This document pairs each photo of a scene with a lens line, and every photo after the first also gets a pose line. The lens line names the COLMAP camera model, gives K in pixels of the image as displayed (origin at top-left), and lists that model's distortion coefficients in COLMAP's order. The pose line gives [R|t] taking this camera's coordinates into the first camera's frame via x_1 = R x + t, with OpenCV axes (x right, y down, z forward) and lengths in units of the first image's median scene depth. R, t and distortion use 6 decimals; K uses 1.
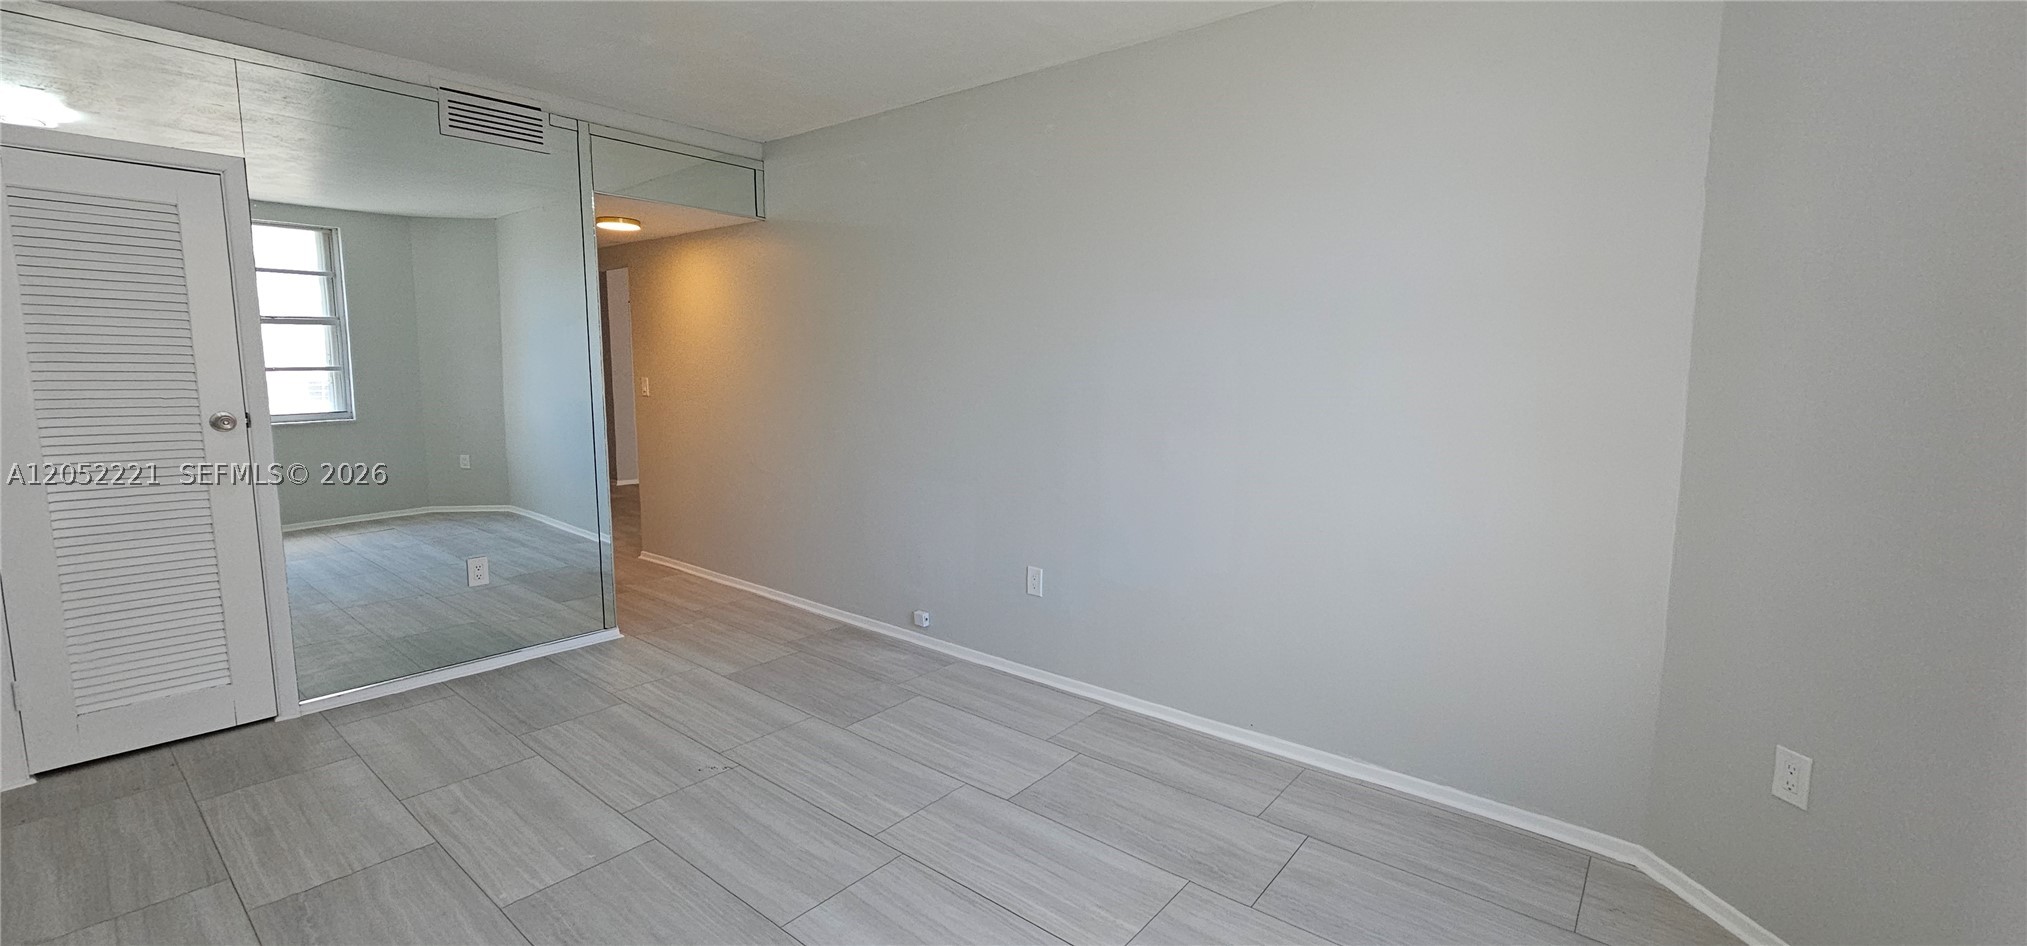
lens RADIAL K [[831.5, 0, 1000.3], [0, 831.5, 469.6], [0, 0, 1]] dist [-0.000435, 0.000555]
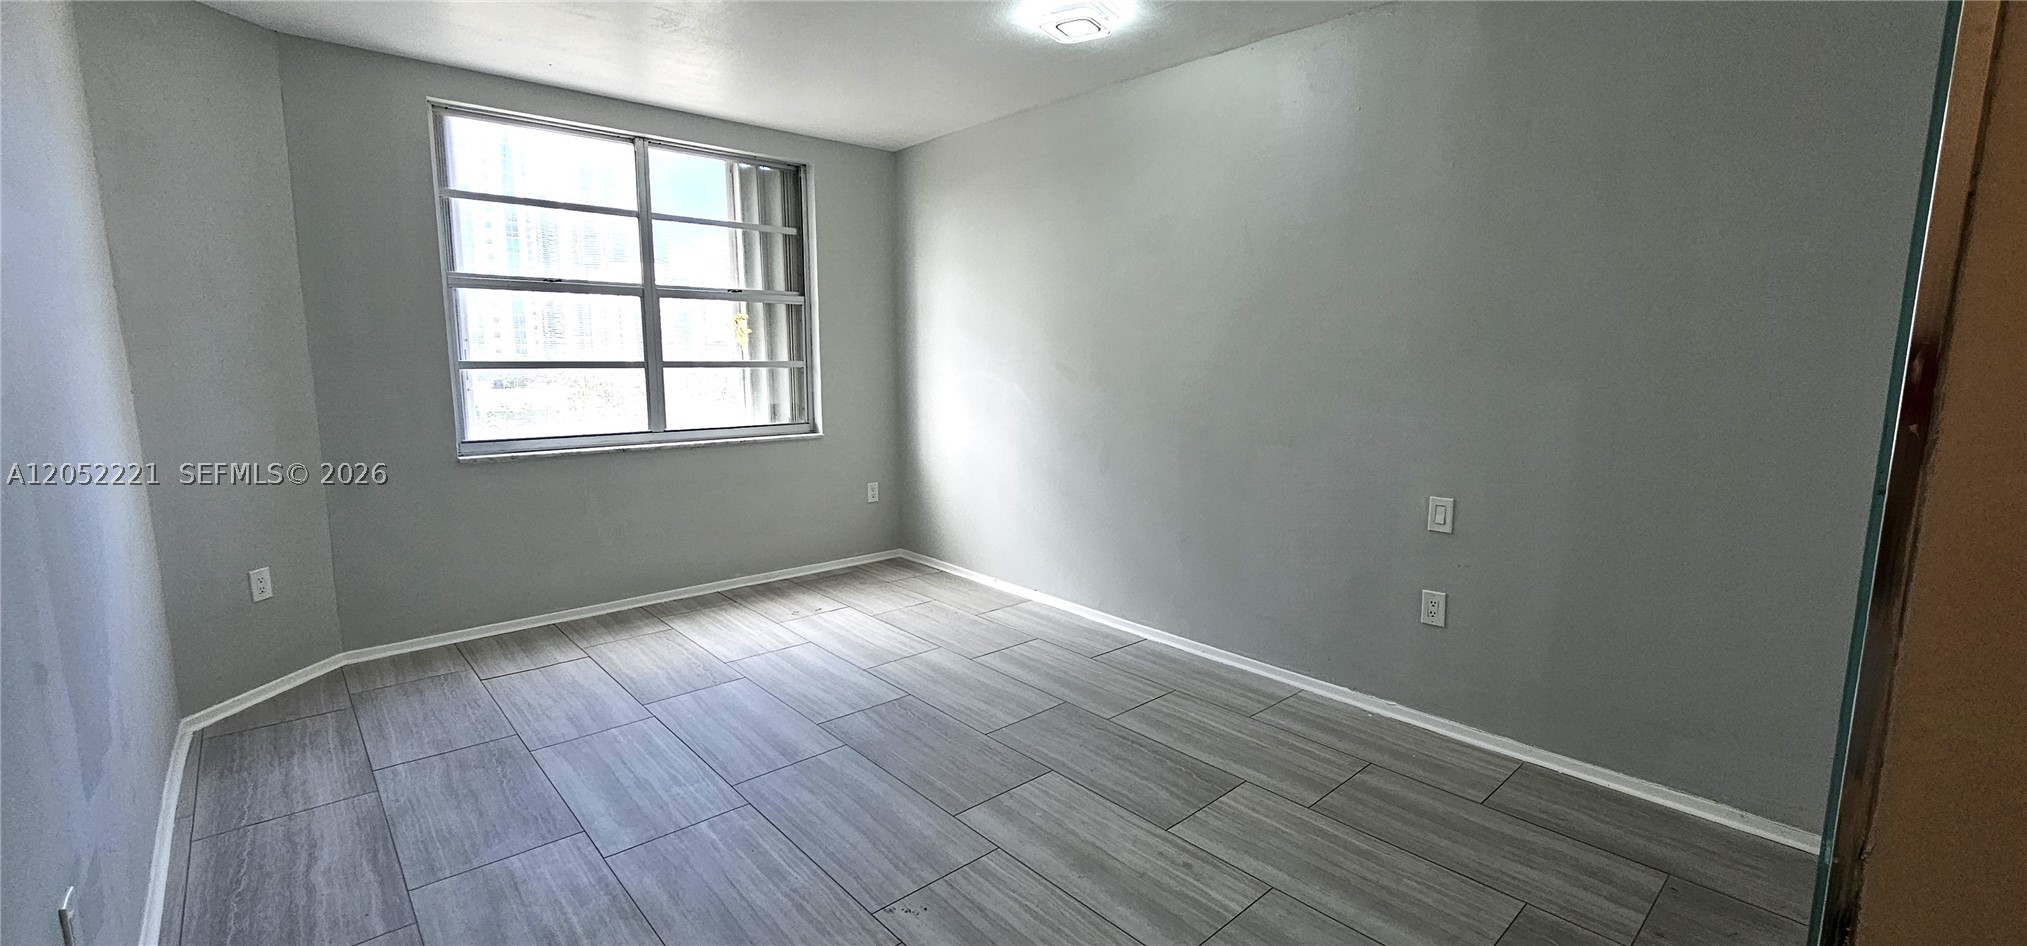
lens RADIAL K [[831.5, 0, 1033.4], [0, 831.5, 459.8], [0, 0, 1]] dist [-0.000435, 0.000555]
pose [[-0.992517, -0.031800, 0.117890, -0.592286], [0.000442, 0.964550, 0.263899, -0.238391], [-0.122103, 0.261976, -0.957319, 1.771469]]
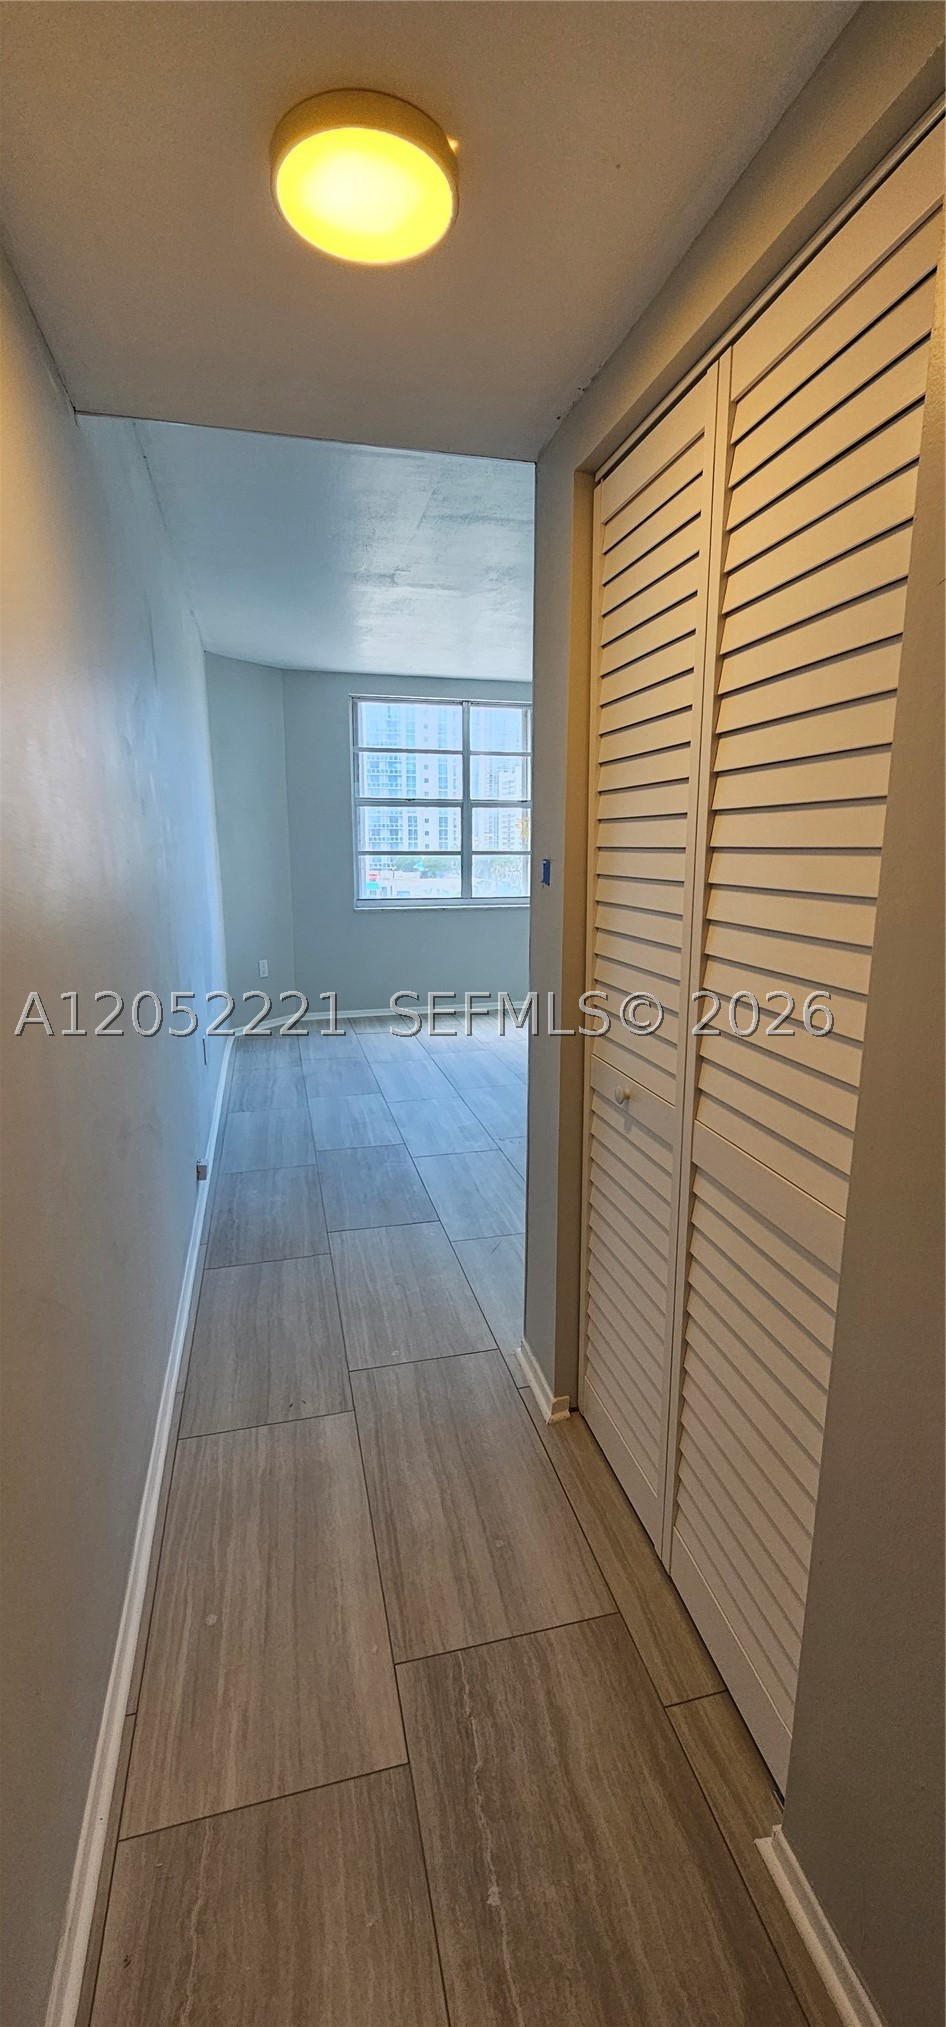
lens RADIAL K [[831.5, 0, 477.7], [0, 831.5, 1000.8], [0, 0, 1]] dist [-0.000435, 0.000555]
pose [[-0.807586, -0.119847, 0.577444, -1.189850], [0.071328, 0.952097, 0.297362, -0.305530], [-0.585421, 0.281333, -0.760351, 2.250355]]
